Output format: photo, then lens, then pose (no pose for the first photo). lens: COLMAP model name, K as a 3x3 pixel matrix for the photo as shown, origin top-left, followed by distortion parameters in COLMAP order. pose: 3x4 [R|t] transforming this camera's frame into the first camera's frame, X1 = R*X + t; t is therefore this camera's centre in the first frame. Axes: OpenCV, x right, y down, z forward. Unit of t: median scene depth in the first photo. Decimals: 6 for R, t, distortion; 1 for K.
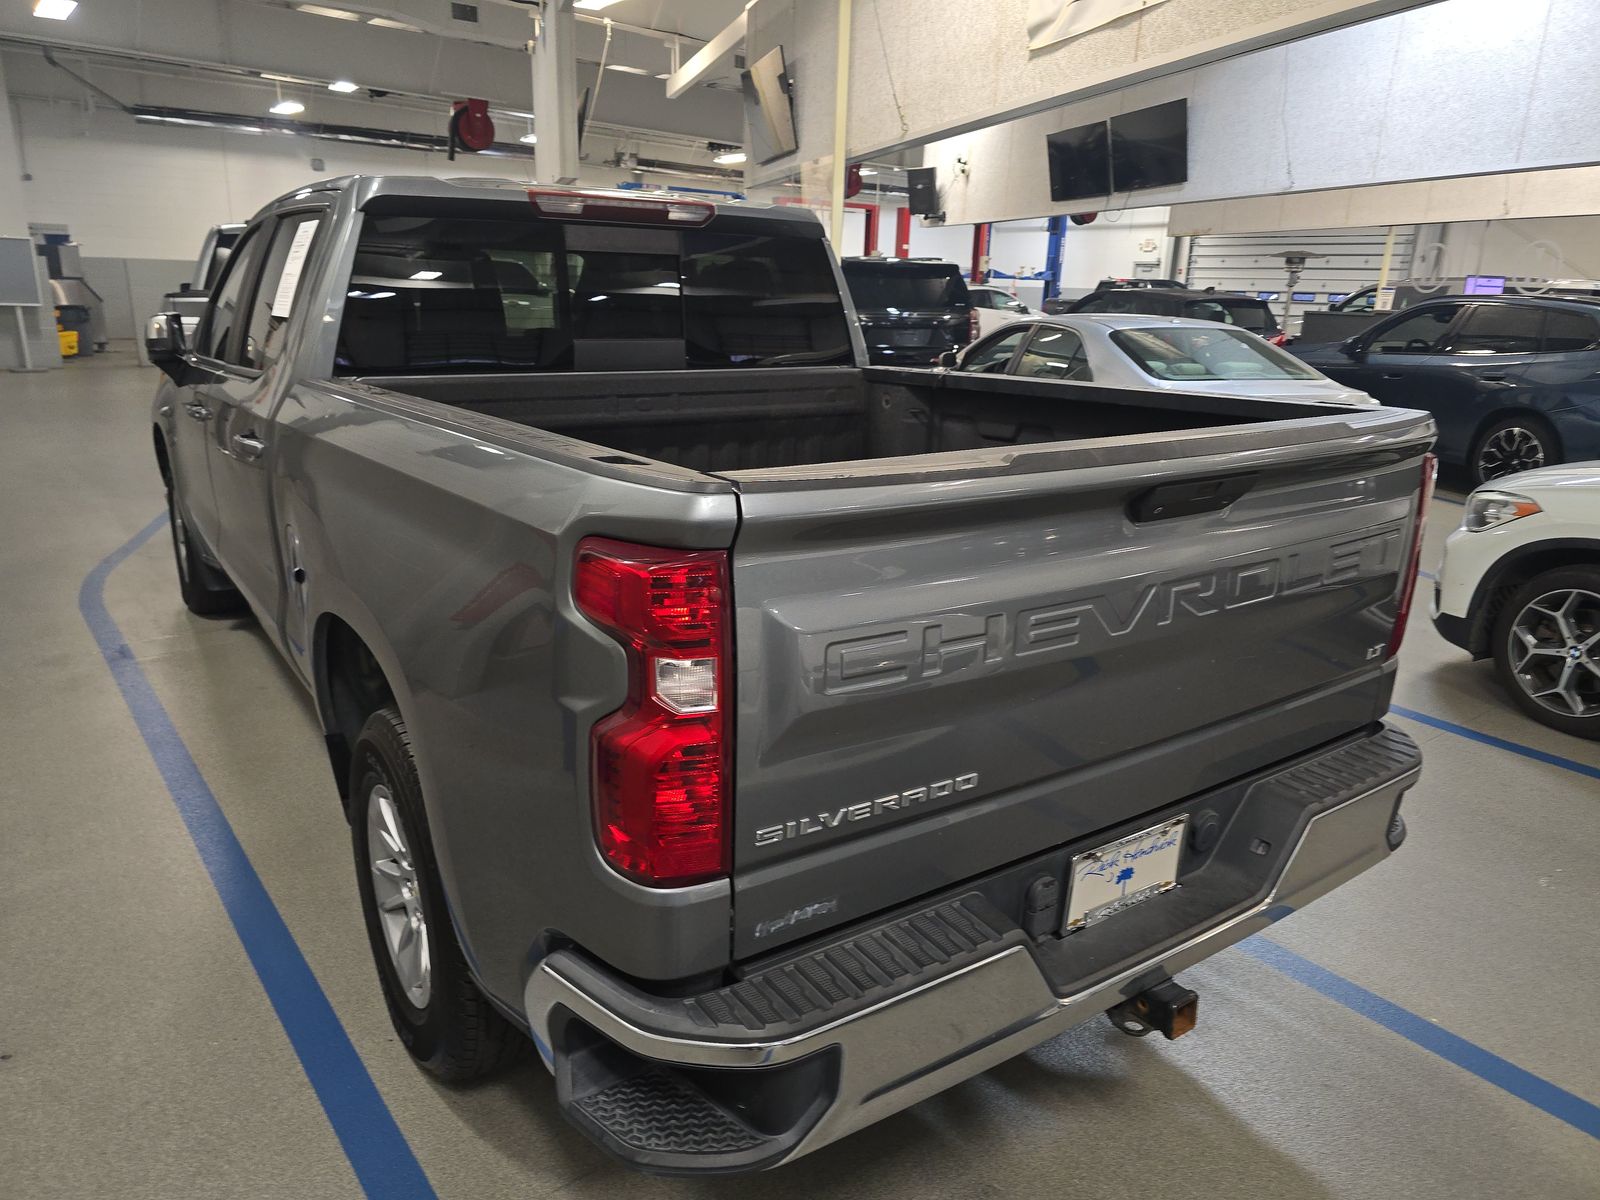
lens RADIAL K [[1061.3, 0, 797.8], [0, 1061.3, 600.8], [0, 0, 1]] dist [0.047093, -0.038037]
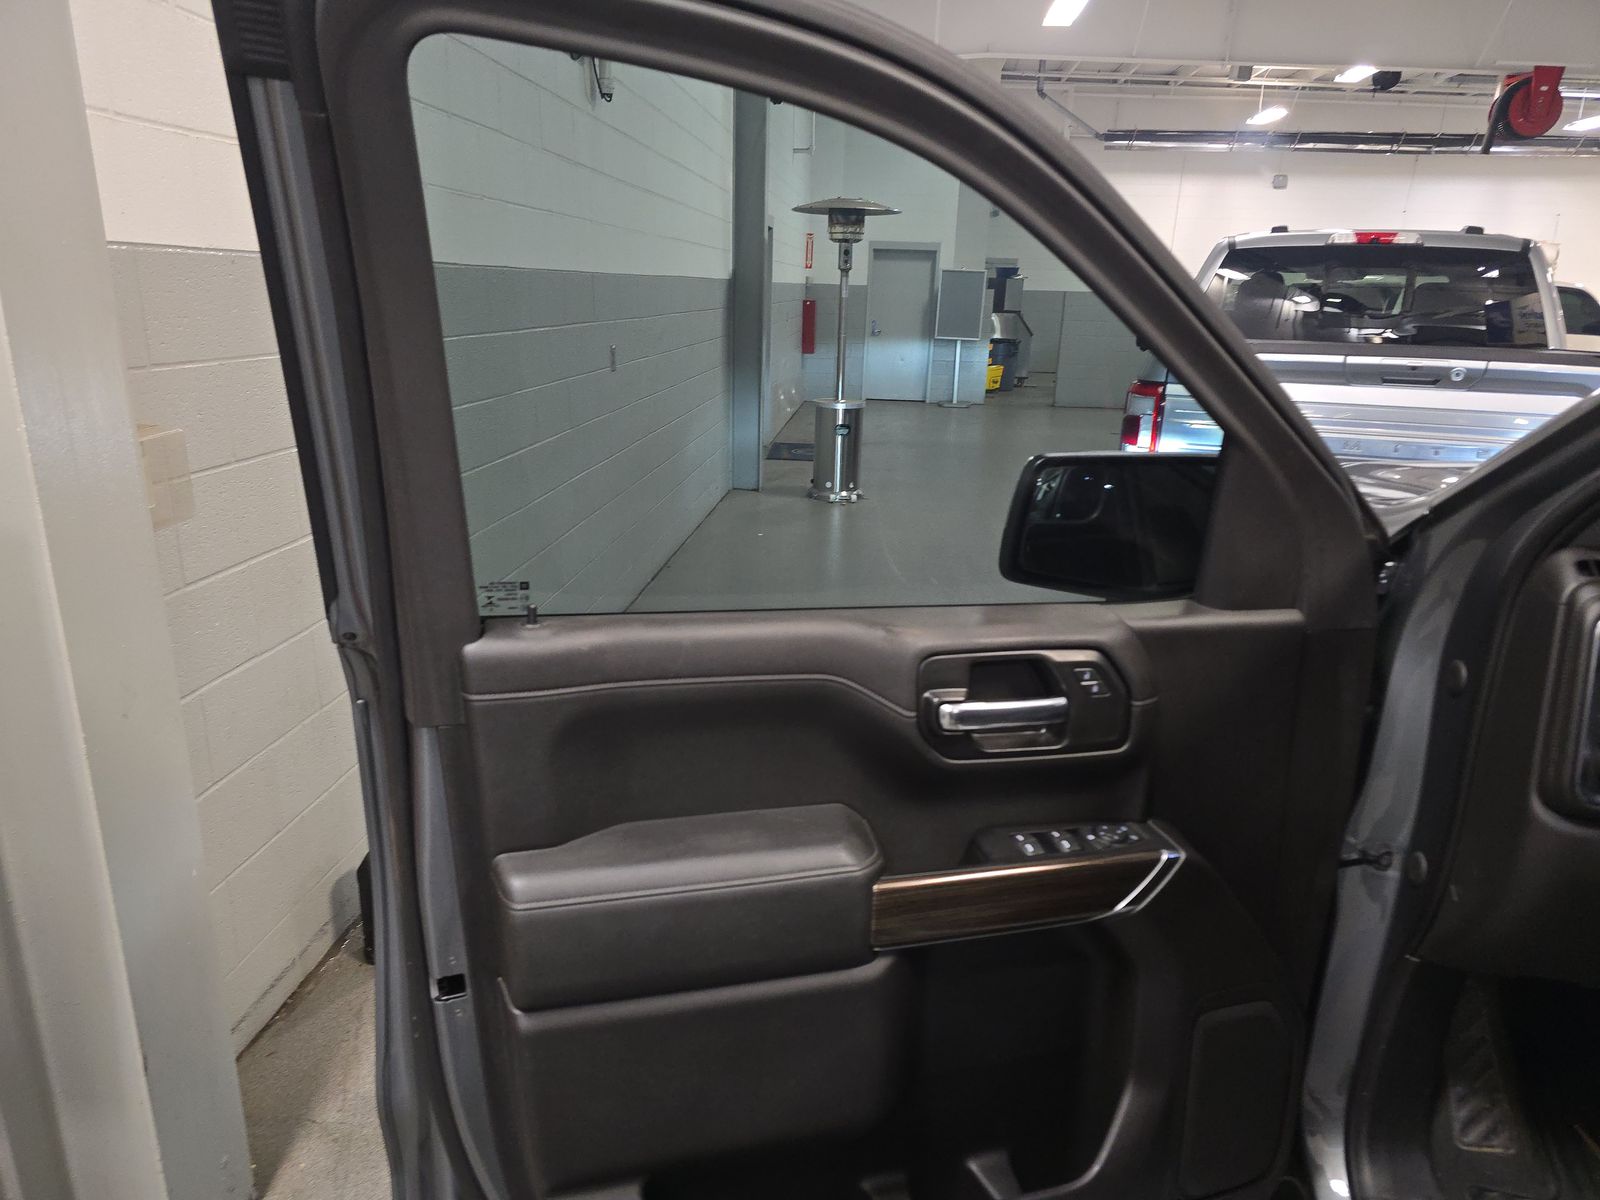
lens RADIAL K [[1061.3, 0, 798.1], [0, 1061.3, 629.7], [0, 0, 1]] dist [0.047093, -0.038037]
pose [[0.729562, 0.206988, -0.651840, -0.361926], [-0.208397, 0.975057, 0.076378, -0.149900], [0.651391, 0.080119, 0.754500, 0.478608]]
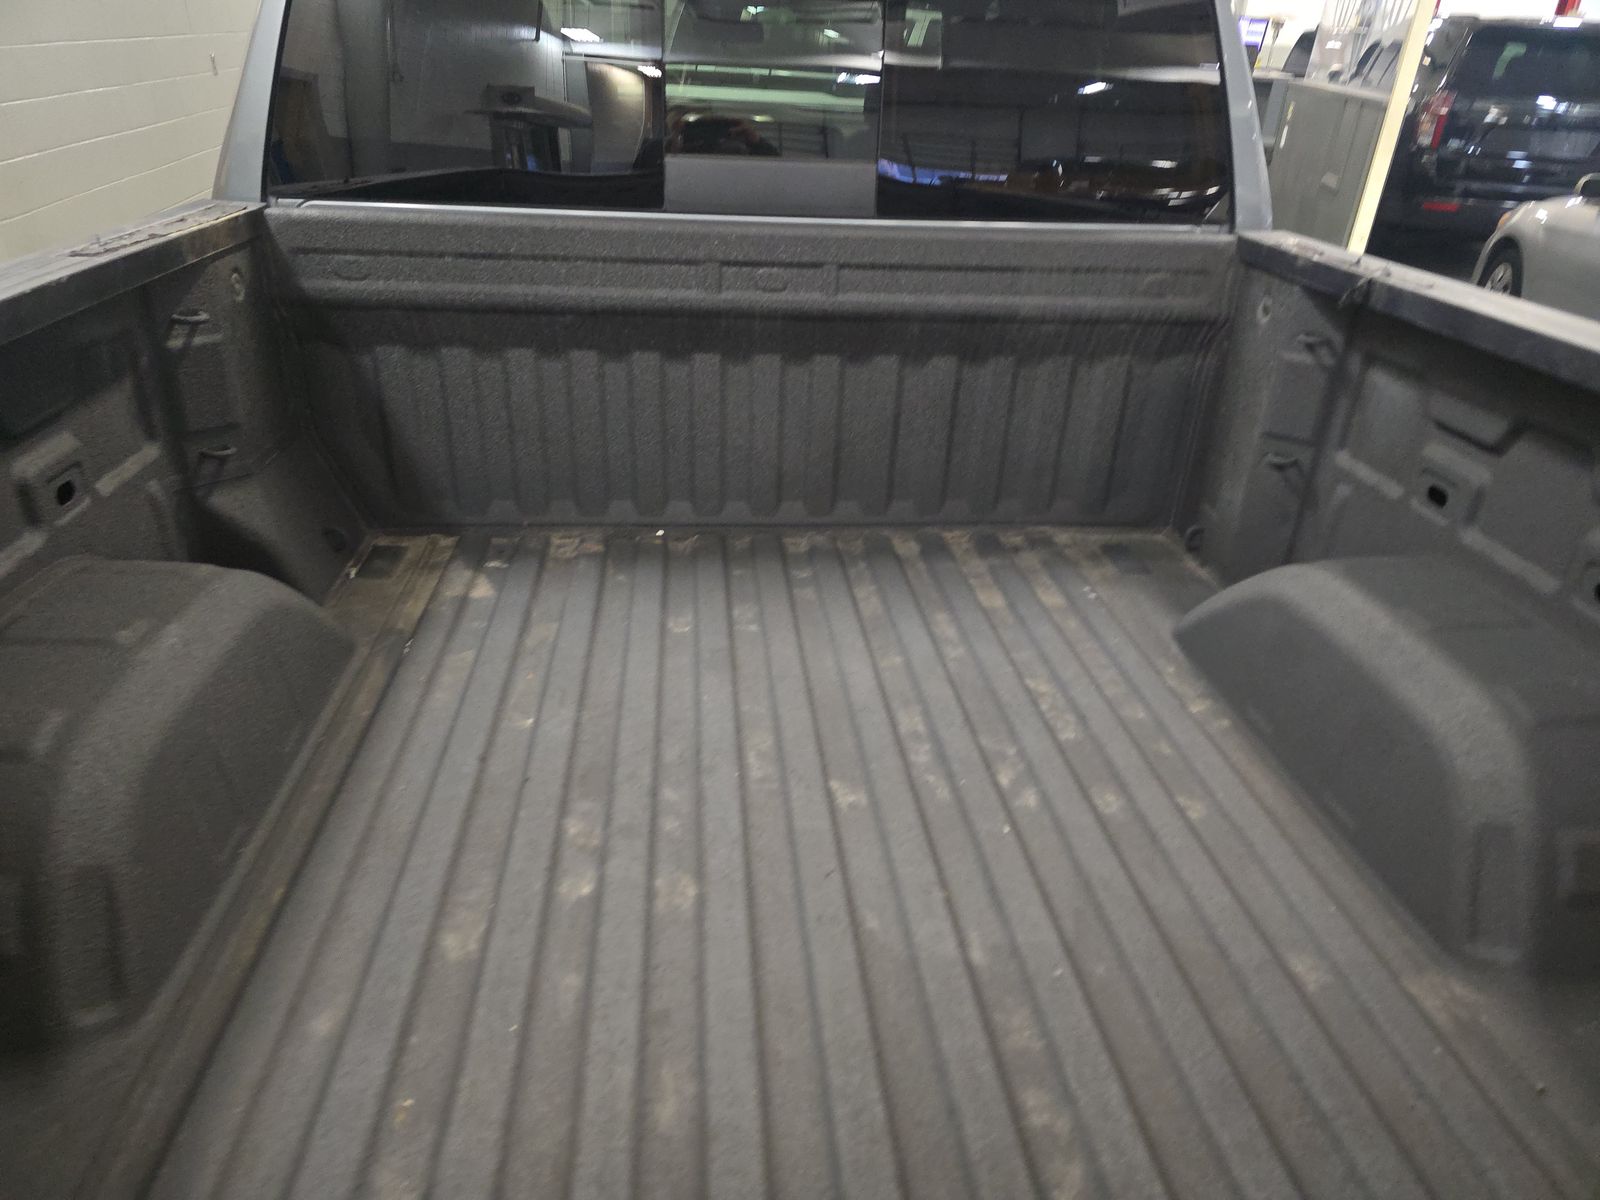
lens RADIAL K [[1061.3, 0, 790.2], [0, 1061.3, 613.7], [0, 0, 1]] dist [0.047093, -0.038037]
pose [[0.874491, 0.242253, -0.420213, 0.064002], [-0.156994, 0.961076, 0.227347, -0.060062], [0.458932, -0.132842, 0.878484, 0.197050]]
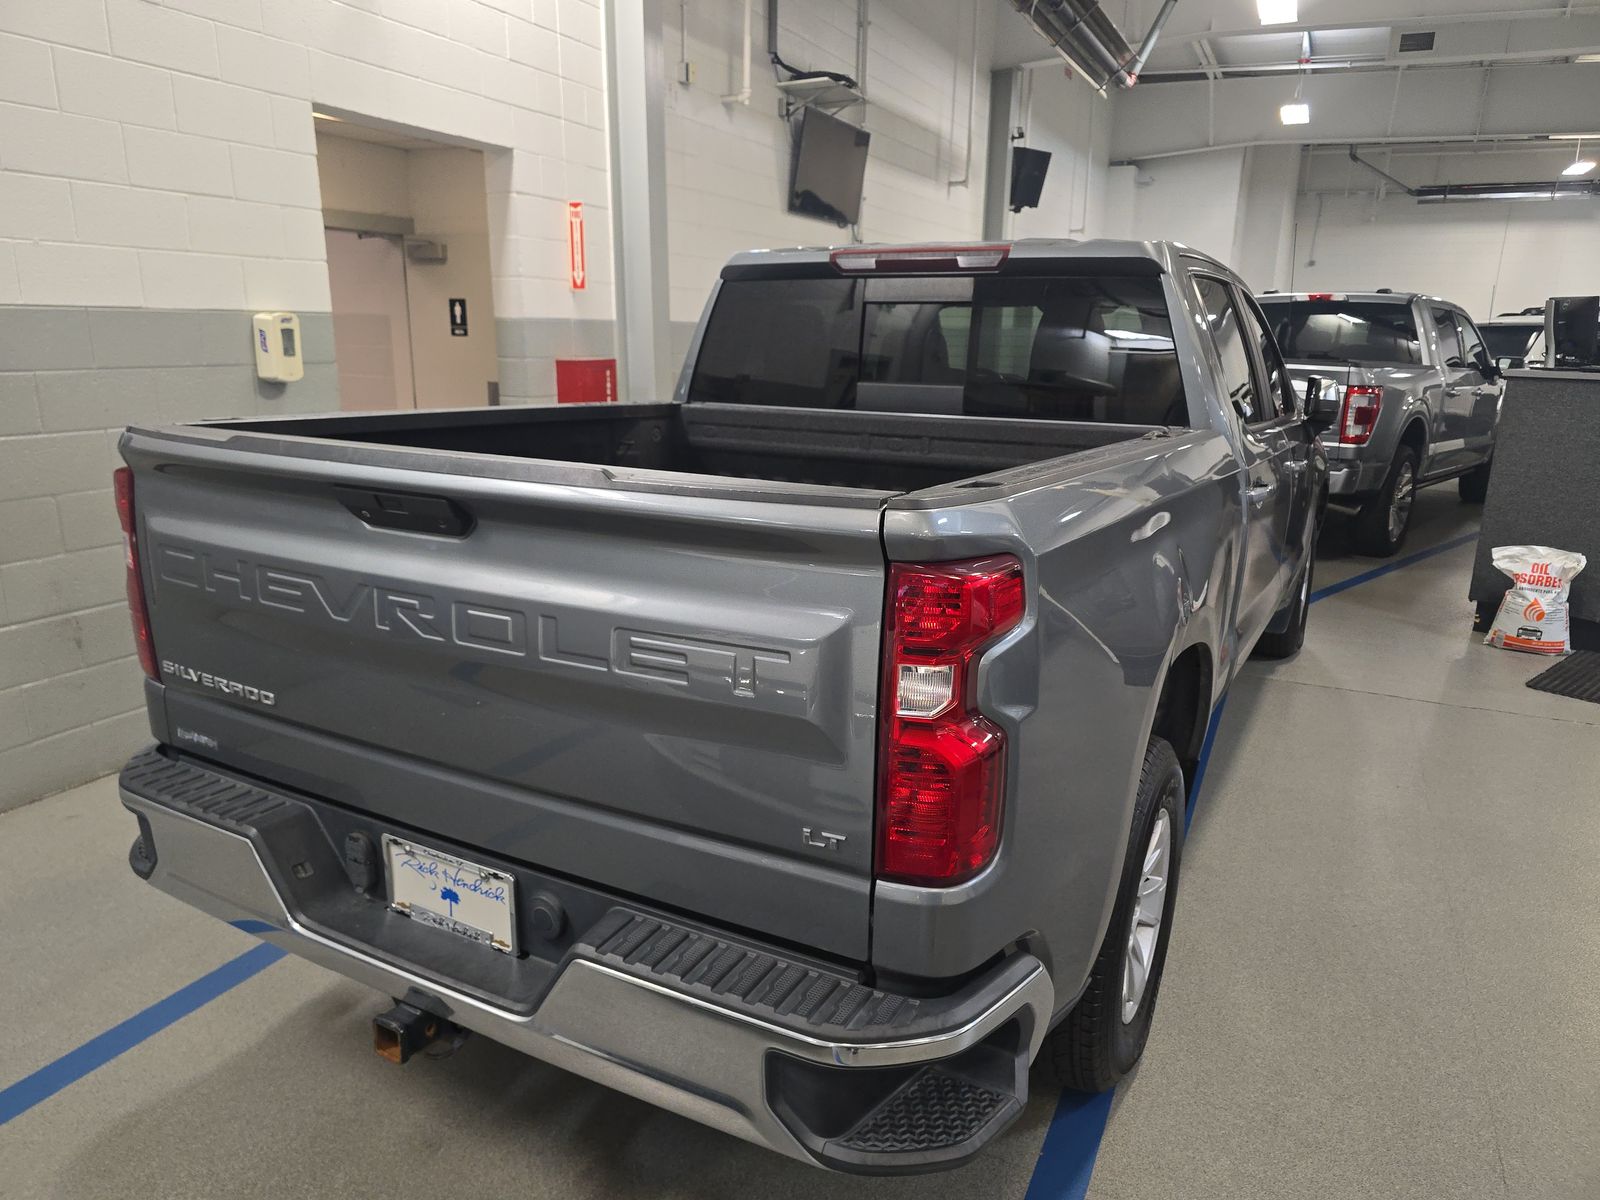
lens RADIAL K [[1061.3, 0, 805.1], [0, 1061.3, 601.4], [0, 0, 1]] dist [0.047093, -0.038037]
pose [[0.464703, 0.204761, -0.861466, 0.311070], [-0.260256, 0.961507, 0.088150, -0.044128], [0.846356, 0.183238, 0.500105, 0.181471]]
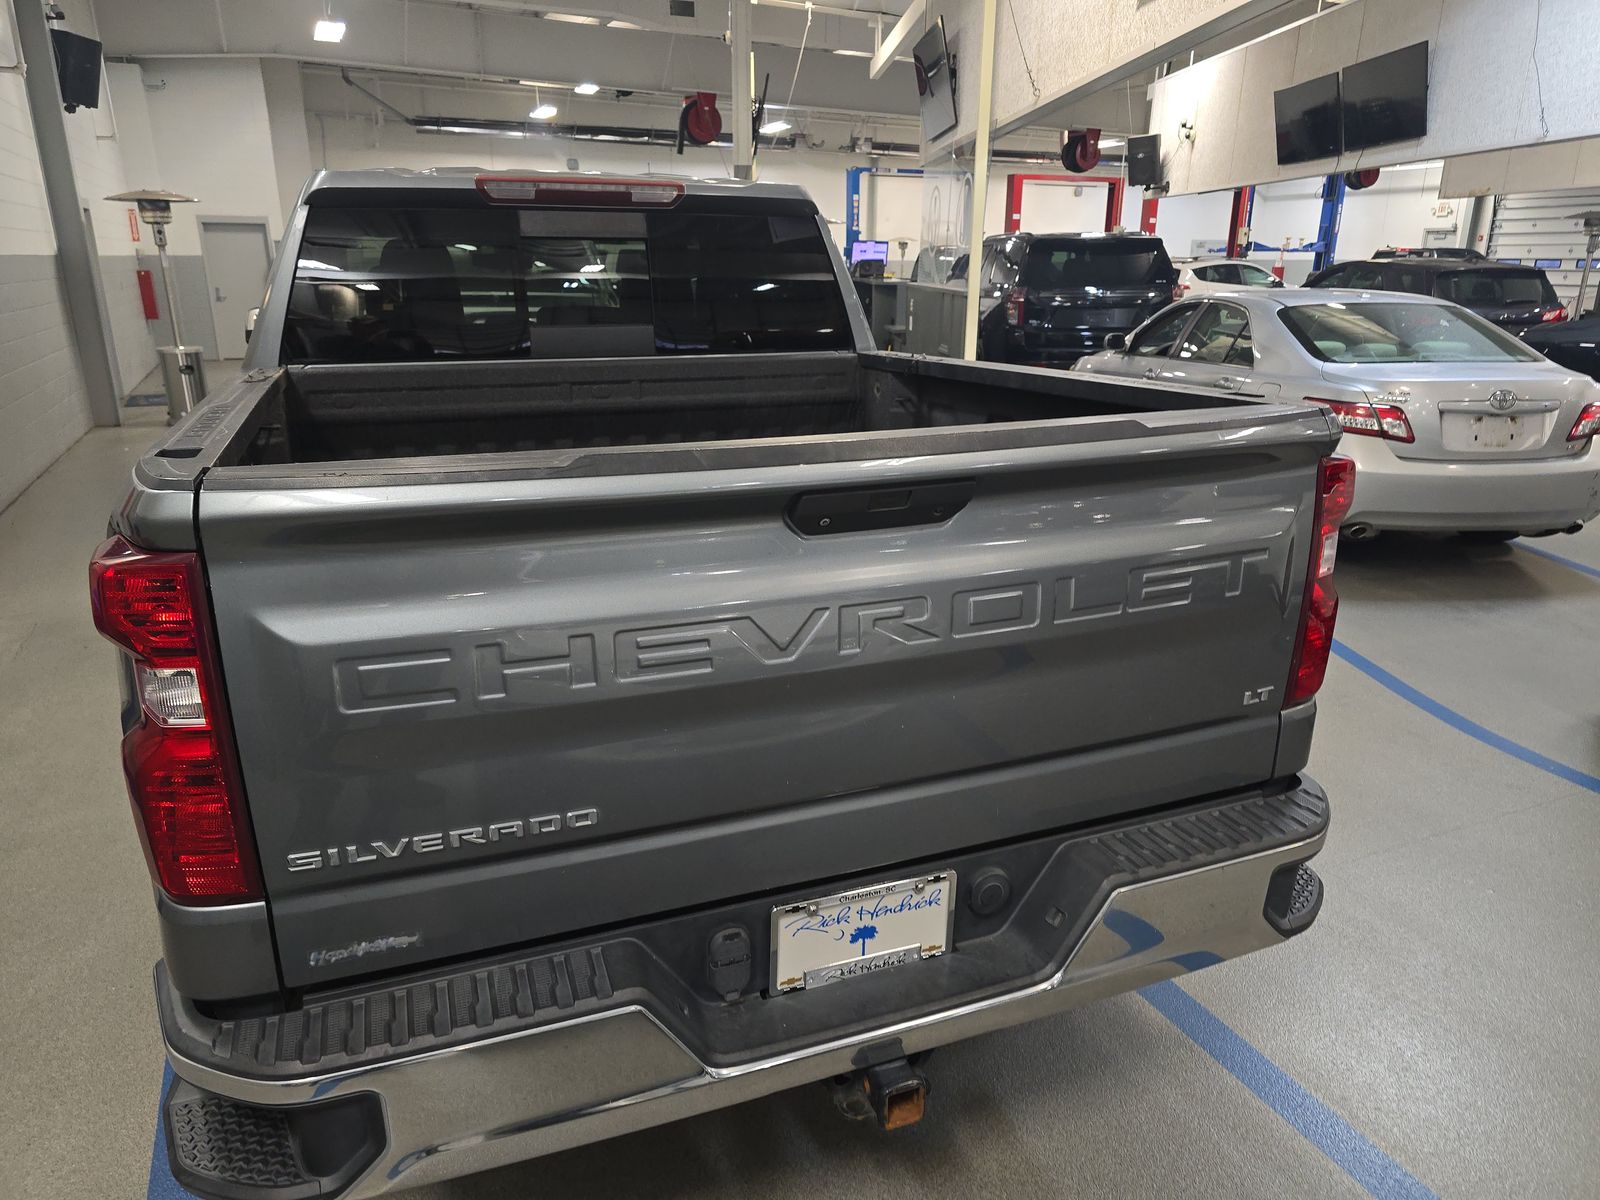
lens RADIAL K [[1061.3, 0, 796.3], [0, 1061.3, 599.1], [0, 0, 1]] dist [0.047093, -0.038037]
pose [[0.974274, 0.045063, -0.220816, 0.107323], [-0.042257, 0.998955, 0.017417, -0.007660], [0.221370, -0.007637, 0.975160, 0.033721]]
